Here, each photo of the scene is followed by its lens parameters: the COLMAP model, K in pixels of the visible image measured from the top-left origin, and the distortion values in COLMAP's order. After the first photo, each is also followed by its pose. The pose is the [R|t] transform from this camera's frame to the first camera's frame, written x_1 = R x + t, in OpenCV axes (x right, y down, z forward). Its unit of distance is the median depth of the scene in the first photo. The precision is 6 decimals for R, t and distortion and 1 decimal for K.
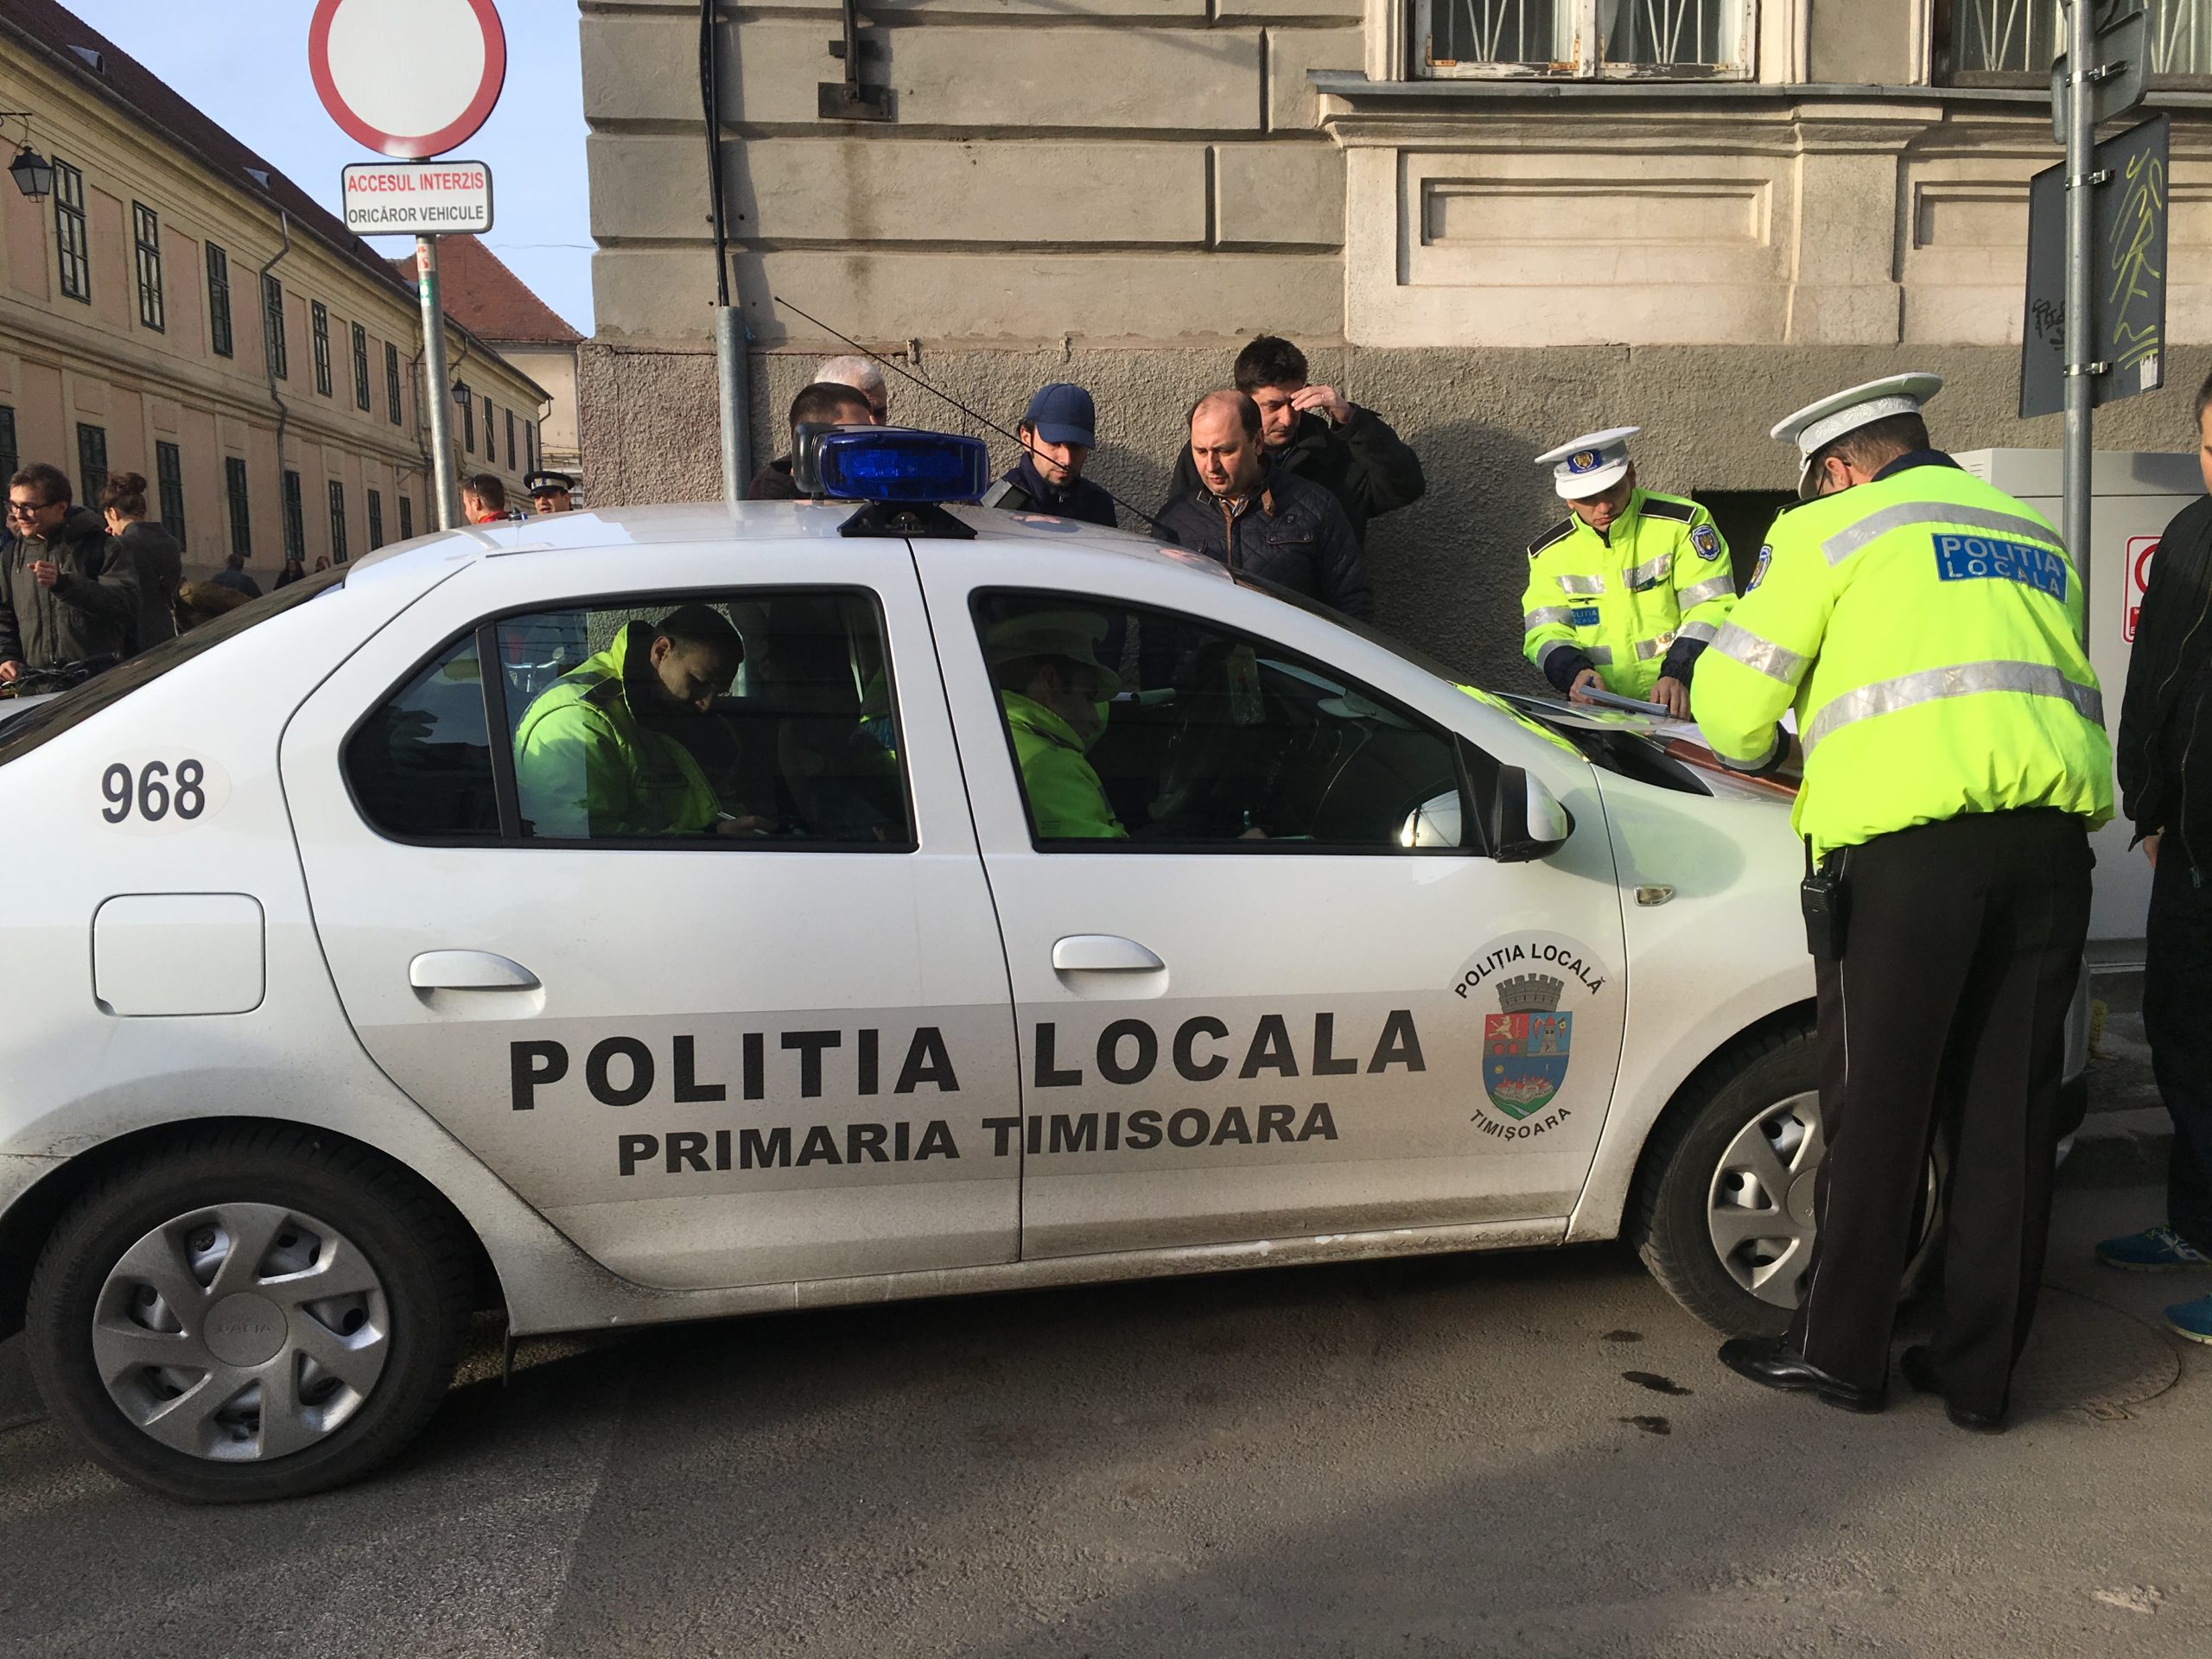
lens RADIAL K [[1888.6, 0, 1100.5], [0, 1888.6, 824.9], [0, 0, 1]] dist [0.038878, -0.006718]
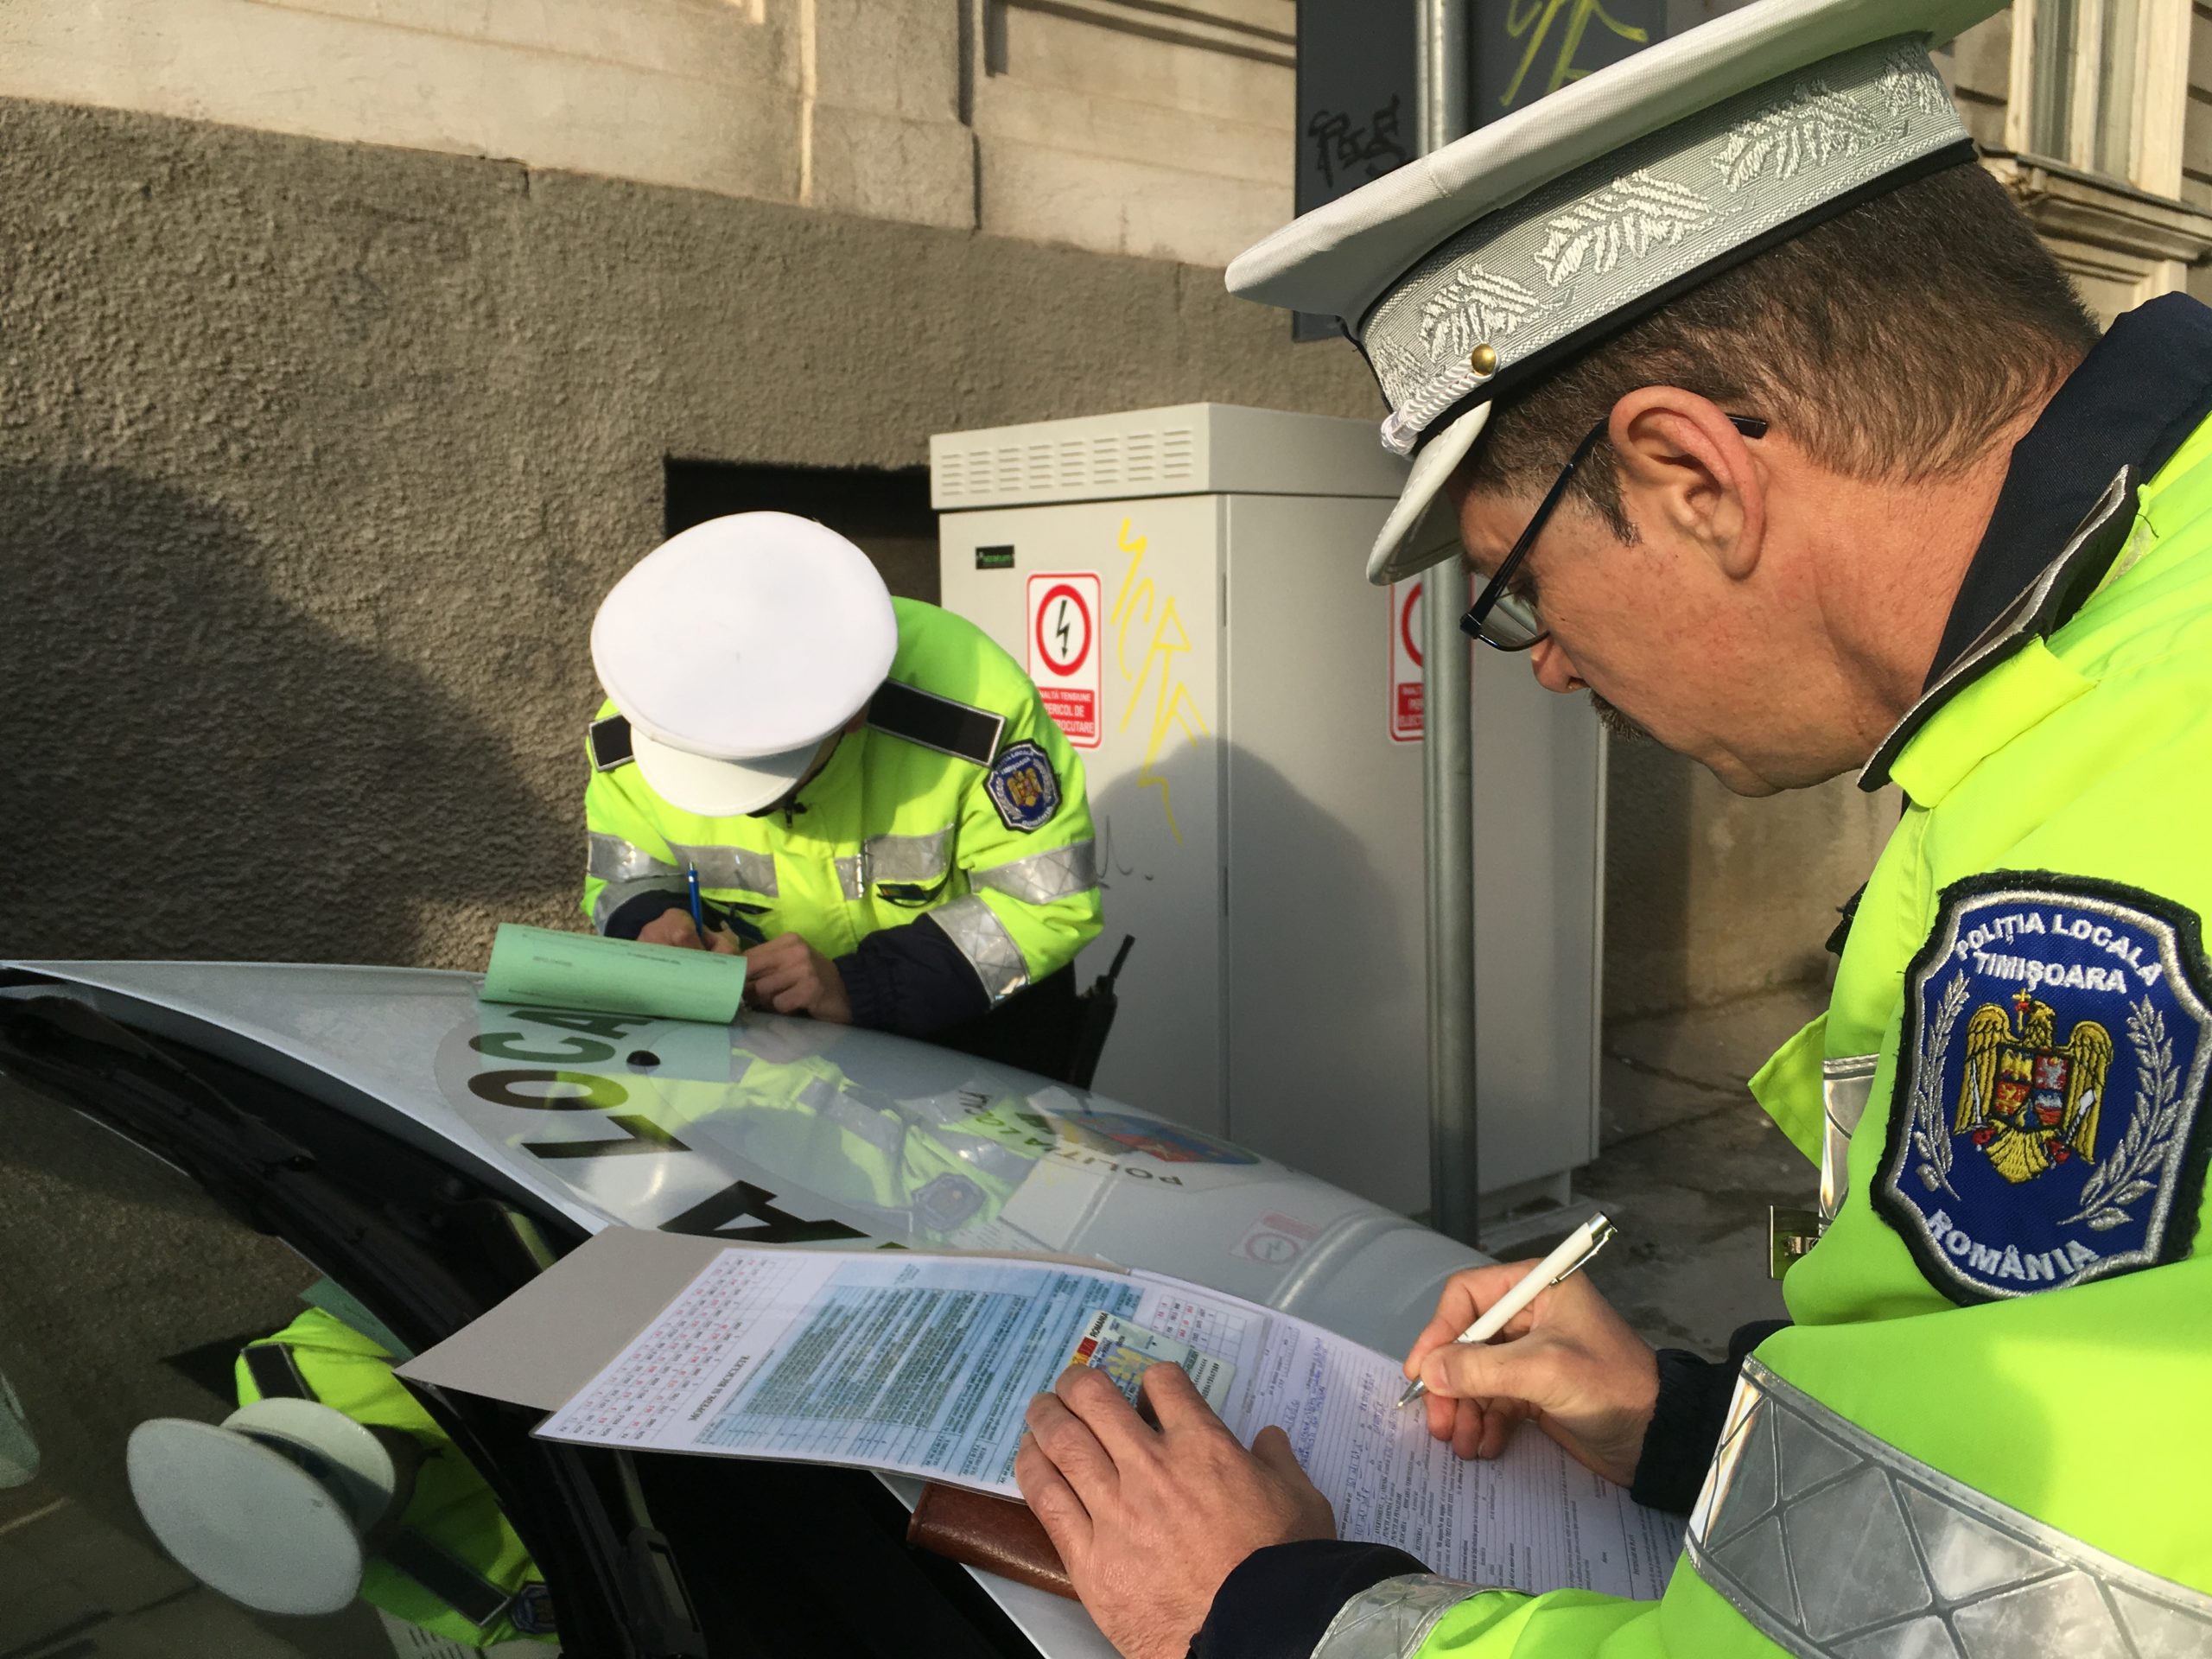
lens RADIAL K [[1888.6, 0, 1097.7], [0, 1888.6, 833.4], [0, 0, 1]] dist [0.038878, -0.006718]
pose [[0.831940, -0.057809, 0.551847, 0.112500], [0.058797, 0.998143, 0.015923, -0.071664], [-0.551742, 0.019200, 0.833794, 0.488978]]
